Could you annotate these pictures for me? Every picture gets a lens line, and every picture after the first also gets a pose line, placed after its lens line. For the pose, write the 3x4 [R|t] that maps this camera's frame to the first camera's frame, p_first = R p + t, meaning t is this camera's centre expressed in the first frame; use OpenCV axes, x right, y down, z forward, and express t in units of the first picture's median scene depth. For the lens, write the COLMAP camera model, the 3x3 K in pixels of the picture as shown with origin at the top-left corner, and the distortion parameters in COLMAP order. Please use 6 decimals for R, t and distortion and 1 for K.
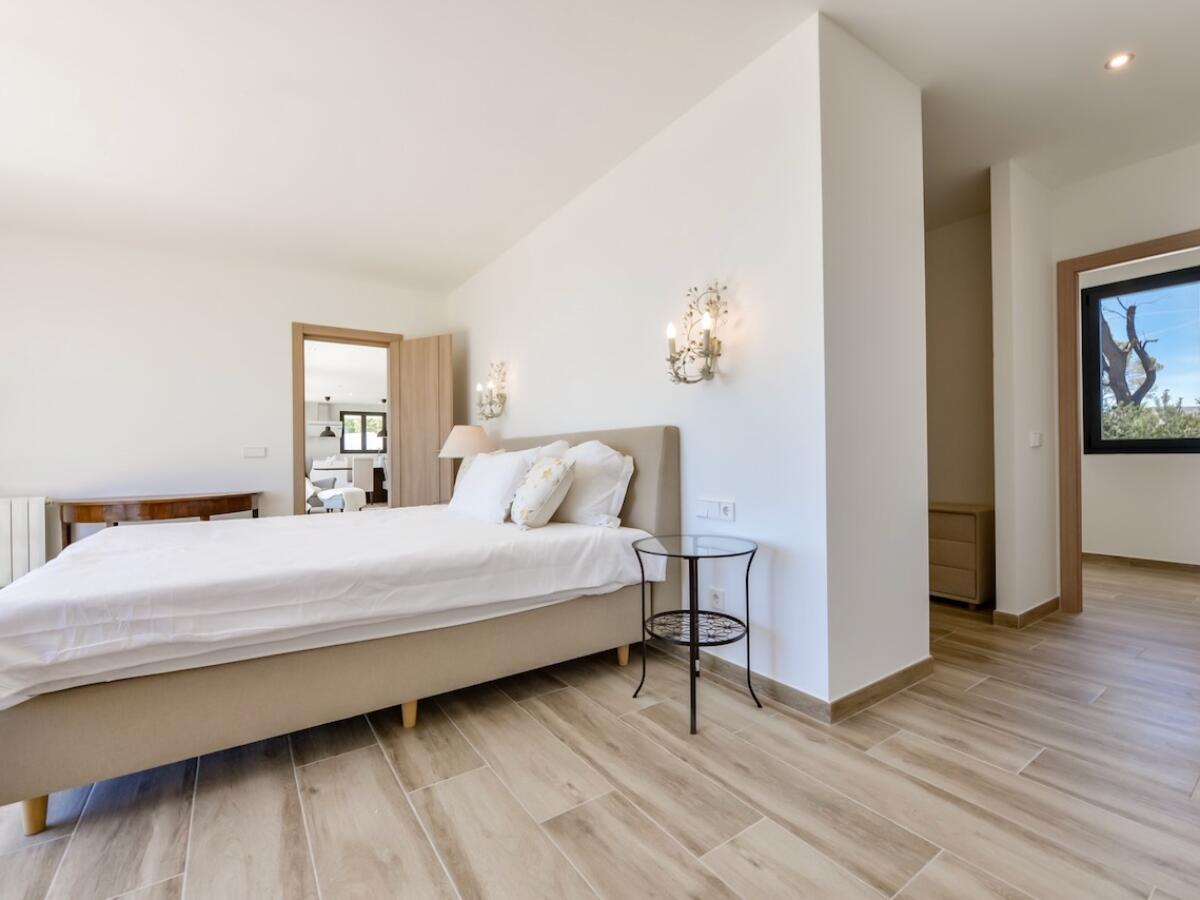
lens RADIAL K [[539.6, 0, 623.6], [0, 539.6, 453.4], [0, 0, 1]] dist [-0.016778, -0.000338]
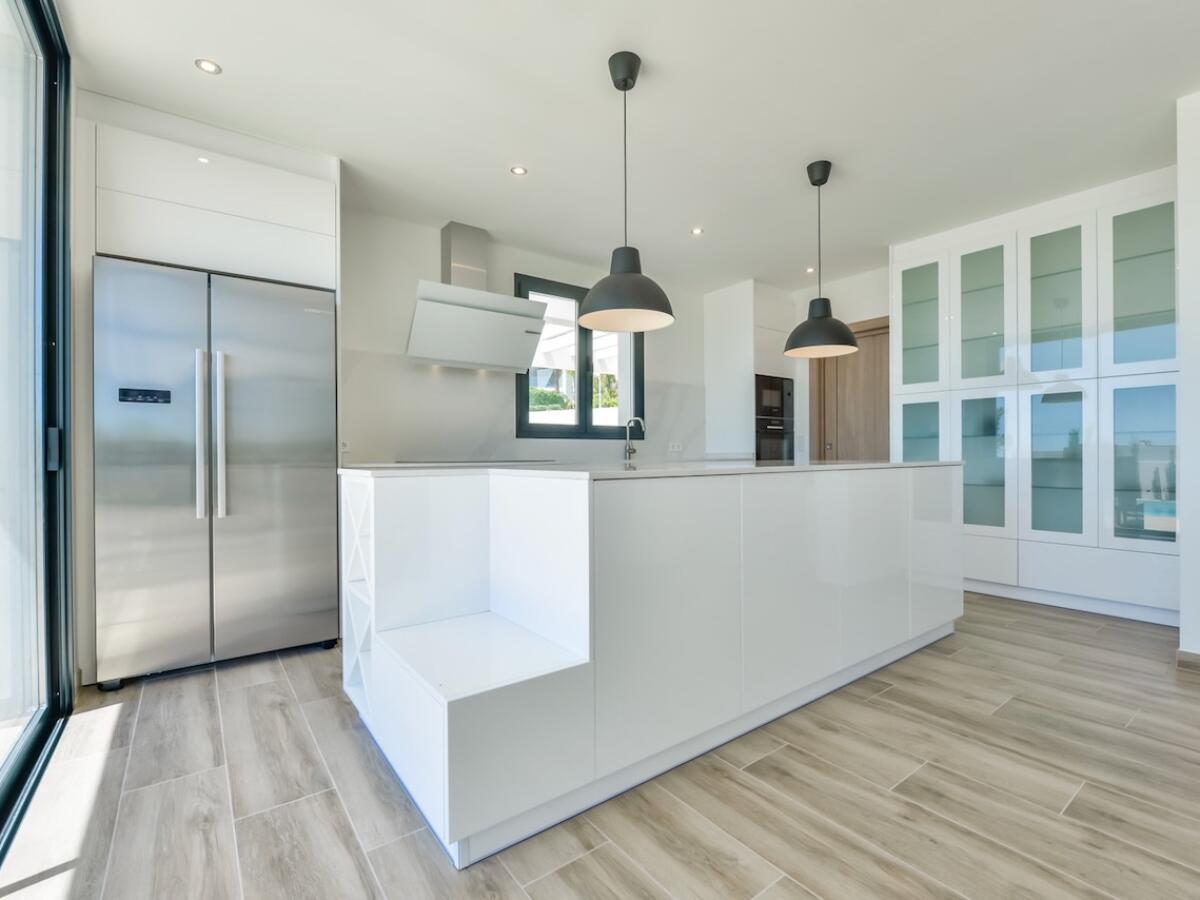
lens RADIAL K [[549.3, 0, 600.0], [0, 549.3, 450.0], [0, 0, 1]] dist [-0.003691, -0.000449]
pose [[0.999879, 0.005958, 0.014404, -0.479659], [-0.005875, 0.999966, -0.005820, 0.007209], [-0.014438, 0.005734, 0.999879, 0.720014]]
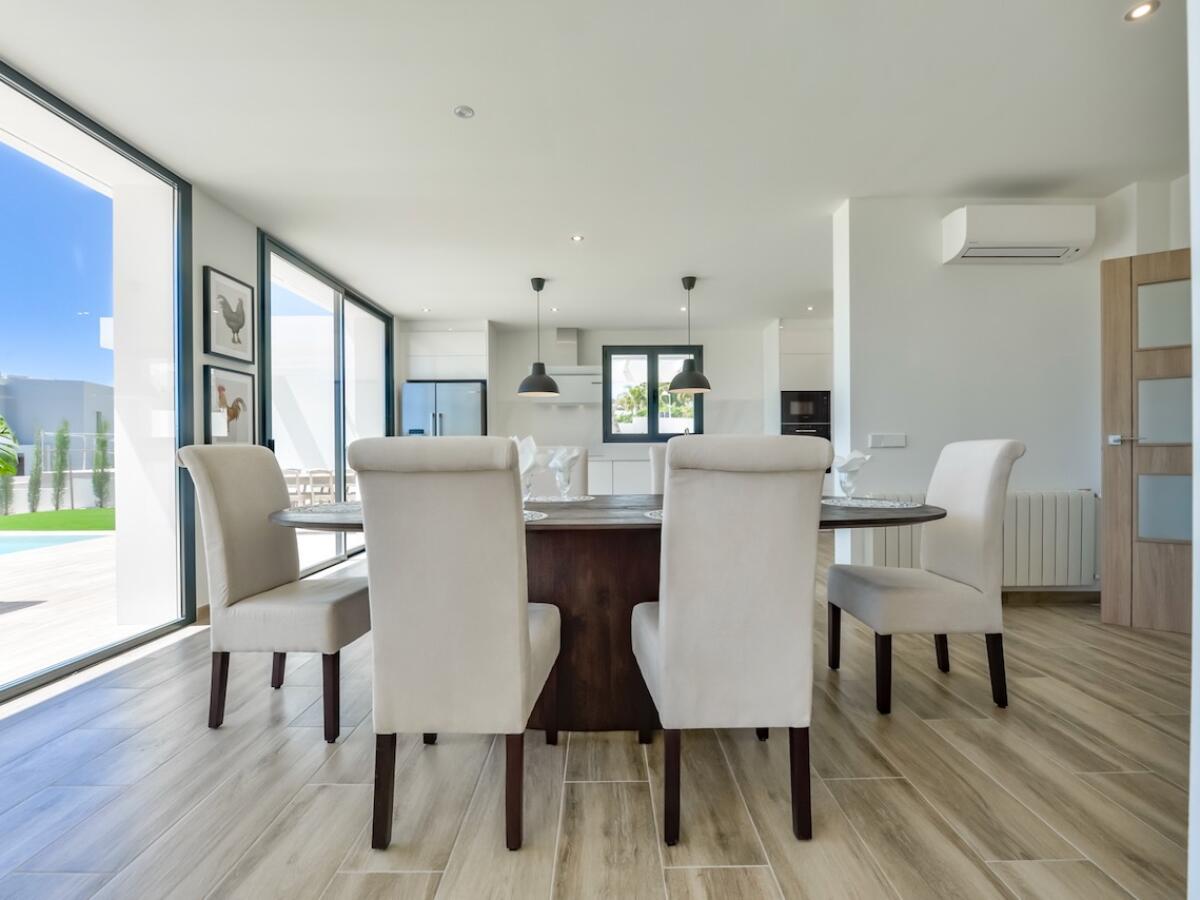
lens RADIAL K [[521.2, 0, 619.7], [0, 521.2, 454.3], [0, 0, 1]] dist [-0.000007, -0.000034]
pose [[0.824476, 0.005658, -0.565869, -0.268313], [0.000029, 0.999950, 0.010041, 0.005446], [0.565898, -0.008295, 0.824434, 0.639897]]
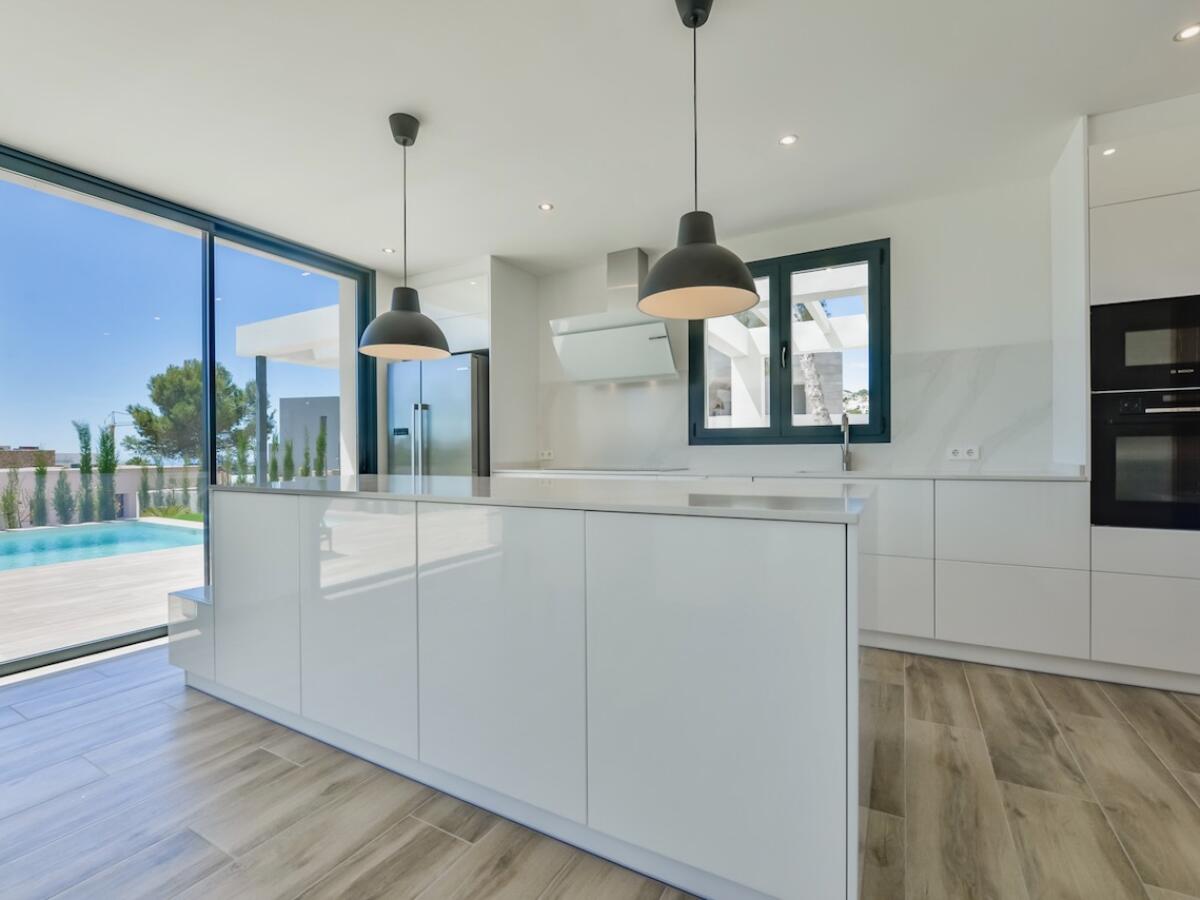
lens RADIAL K [[539.6, 0, 623.6], [0, 539.6, 453.4], [0, 0, 1]] dist [-0.016778, -0.000338]
pose [[0.432736, 0.009179, -0.901474, -0.311160], [0.003872, 0.999920, 0.012040, 0.000948], [0.901512, -0.008701, 0.432666, 0.845792]]
